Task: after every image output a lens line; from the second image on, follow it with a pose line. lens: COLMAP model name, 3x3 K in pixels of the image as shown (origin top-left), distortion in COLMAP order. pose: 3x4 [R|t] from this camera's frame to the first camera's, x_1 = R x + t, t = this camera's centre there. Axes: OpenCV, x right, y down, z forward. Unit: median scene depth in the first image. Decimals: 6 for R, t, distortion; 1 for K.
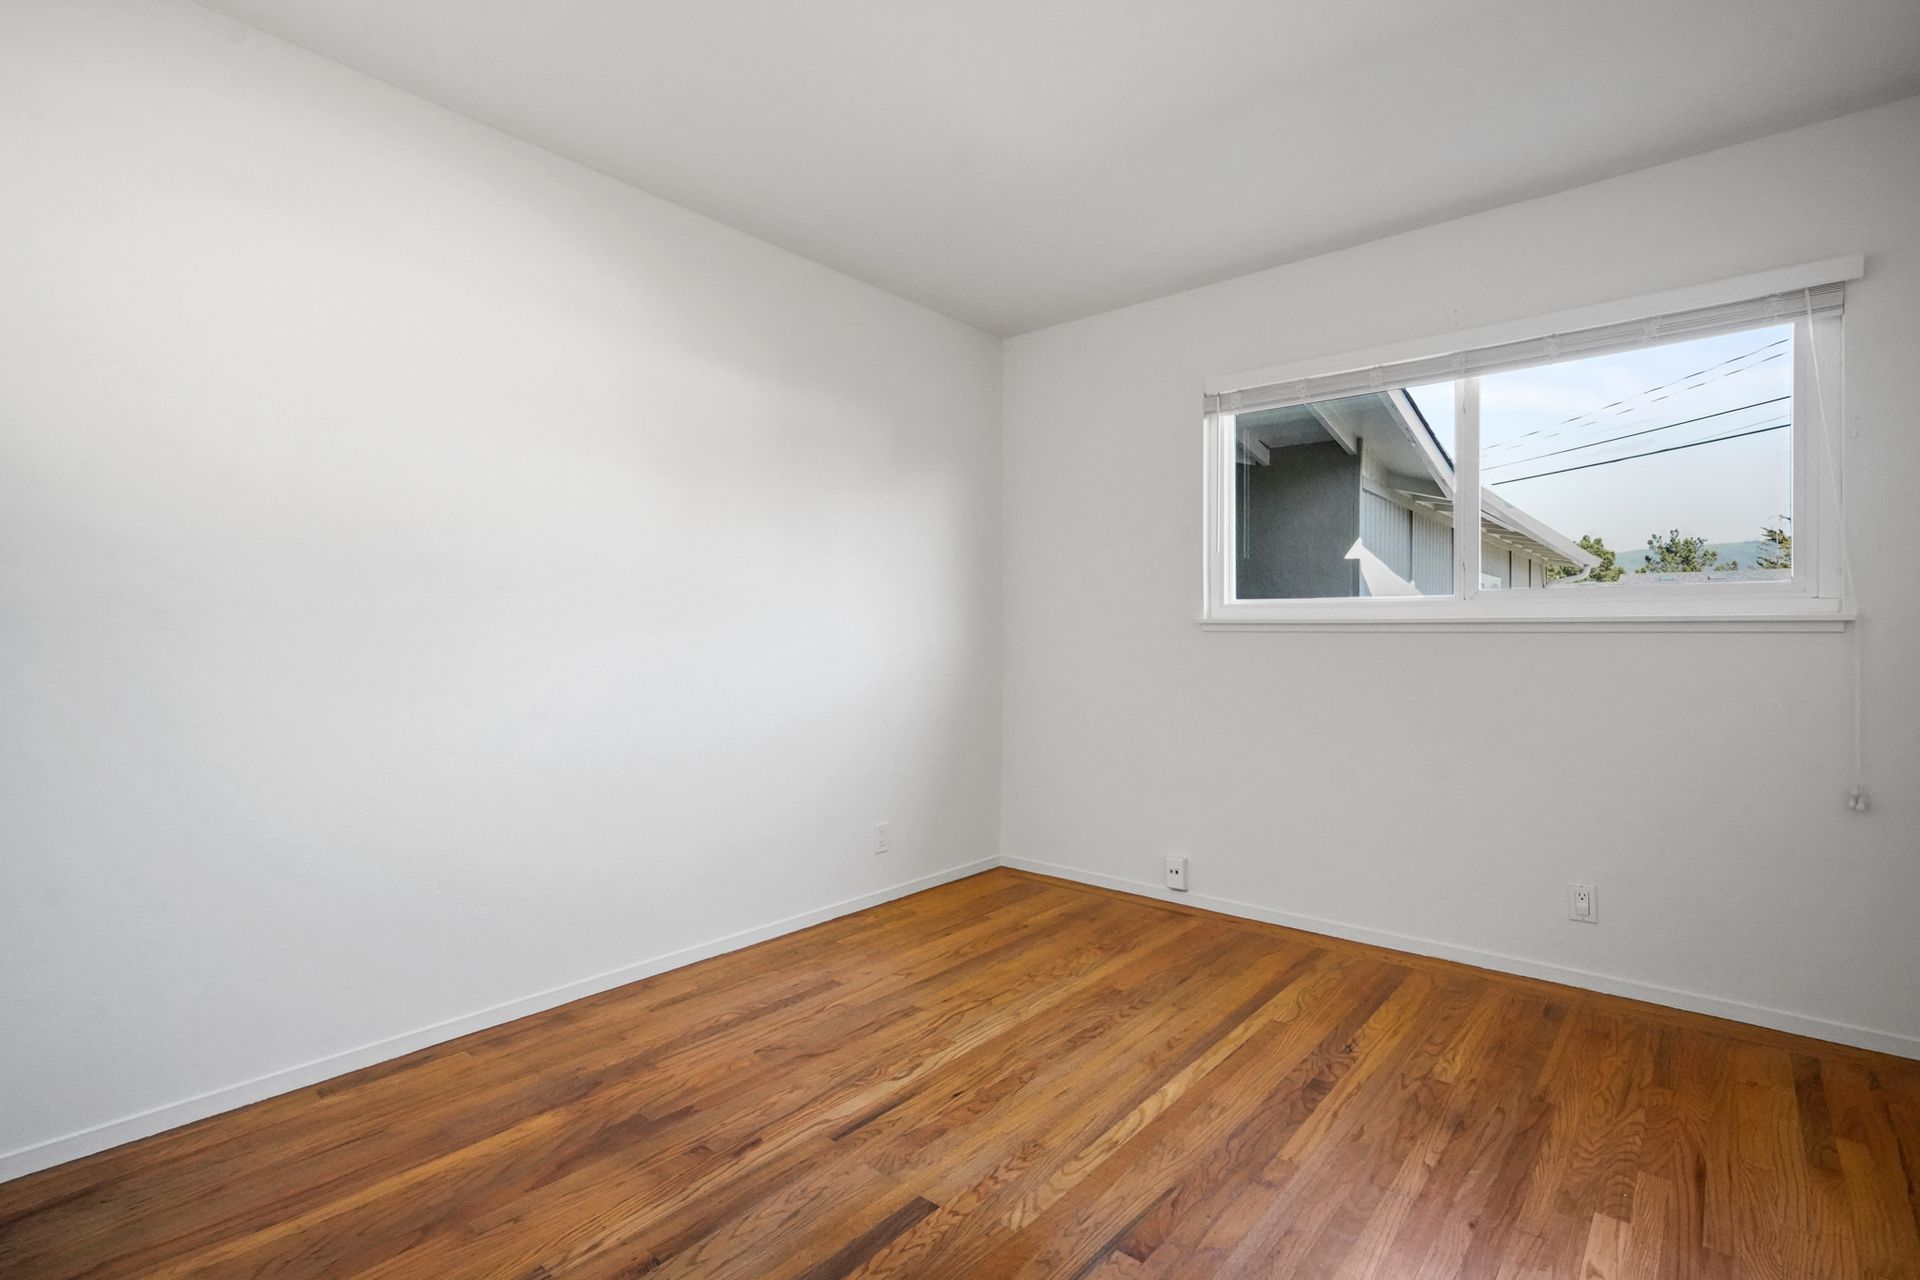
lens RADIAL K [[886.6, 0, 960.2], [0, 886.6, 634.9], [0, 0, 1]] dist [0.000925, 0.000252]
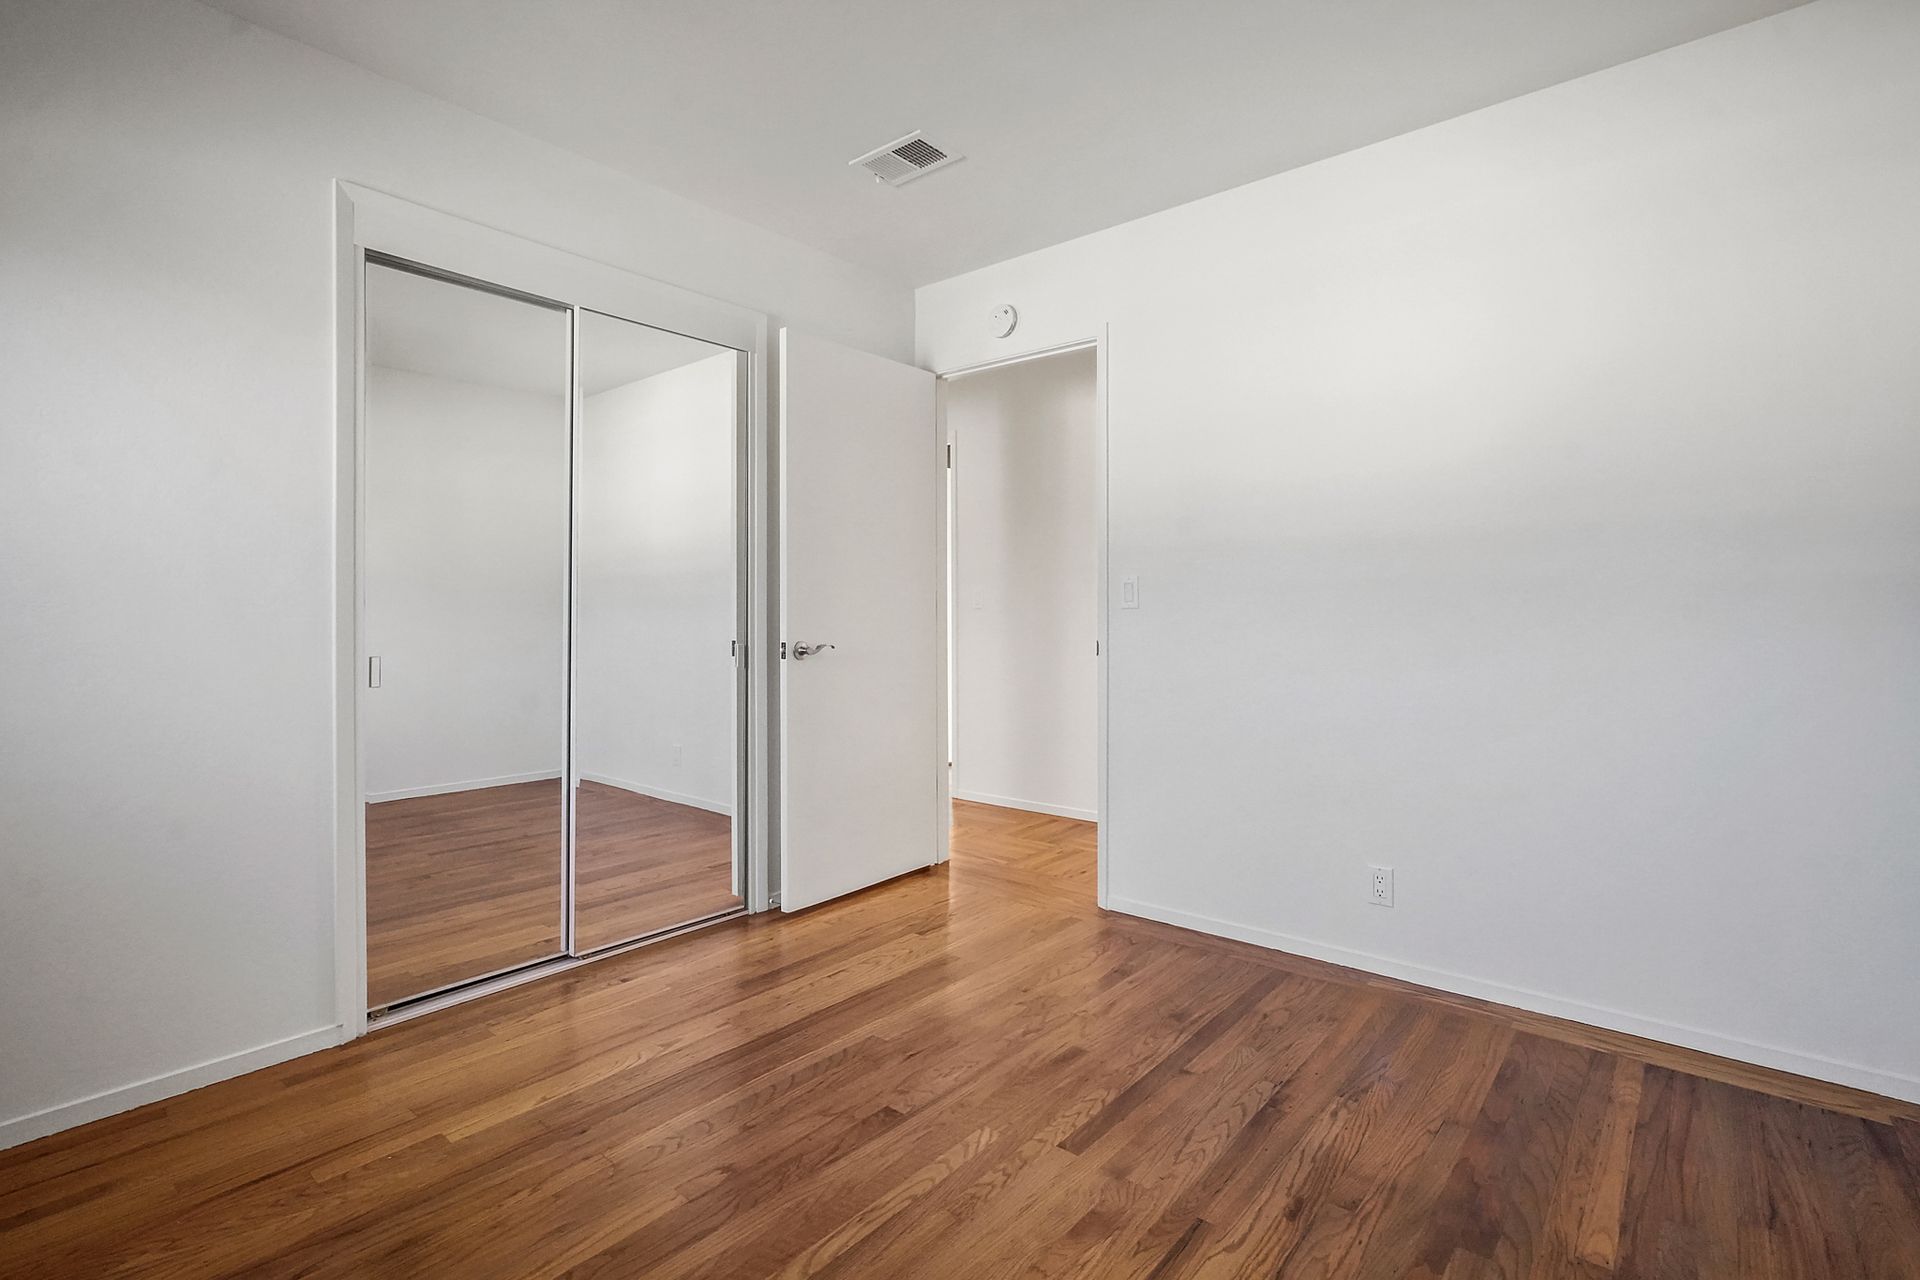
lens RADIAL K [[886.6, 0, 960.3], [0, 886.6, 629.4], [0, 0, 1]] dist [0.000925, 0.000252]
pose [[-0.999980, 0.001099, -0.006274, 0.093988], [0.001019, 0.999918, 0.012754, 0.008420], [0.006288, 0.012748, -0.999899, 1.960172]]
